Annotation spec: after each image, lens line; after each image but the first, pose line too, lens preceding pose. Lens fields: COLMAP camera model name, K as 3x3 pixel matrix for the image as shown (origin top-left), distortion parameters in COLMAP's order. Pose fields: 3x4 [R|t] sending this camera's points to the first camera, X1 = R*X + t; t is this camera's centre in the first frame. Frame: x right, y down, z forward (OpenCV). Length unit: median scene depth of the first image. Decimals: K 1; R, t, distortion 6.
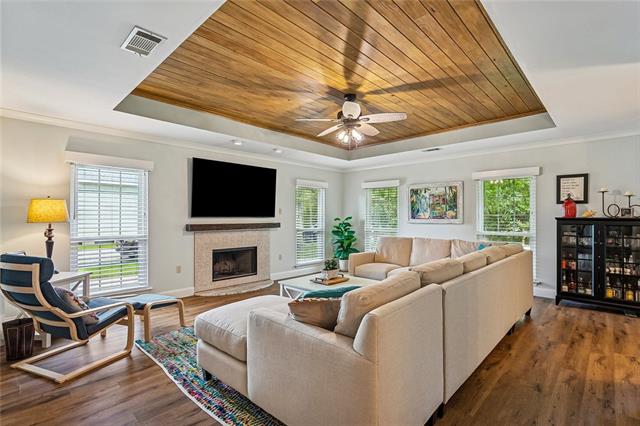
lens RADIAL K [[304.9, 0, 321.2], [0, 304.9, 213.4], [0, 0, 1]] dist [-0.000888, -0.000151]
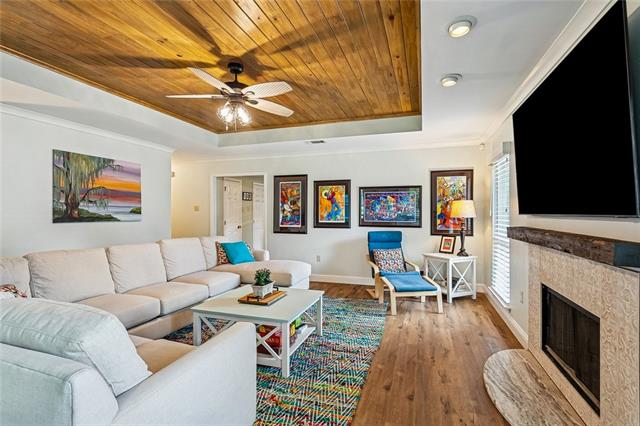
lens RADIAL K [[304.9, 0, 321.5], [0, 304.9, 213.1], [0, 0, 1]] dist [-0.000888, -0.000151]
pose [[-0.907071, -0.004834, -0.420950, 0.228835], [-0.001062, 0.999957, -0.009194, 0.018603], [0.420976, -0.007892, -0.907037, 1.845213]]
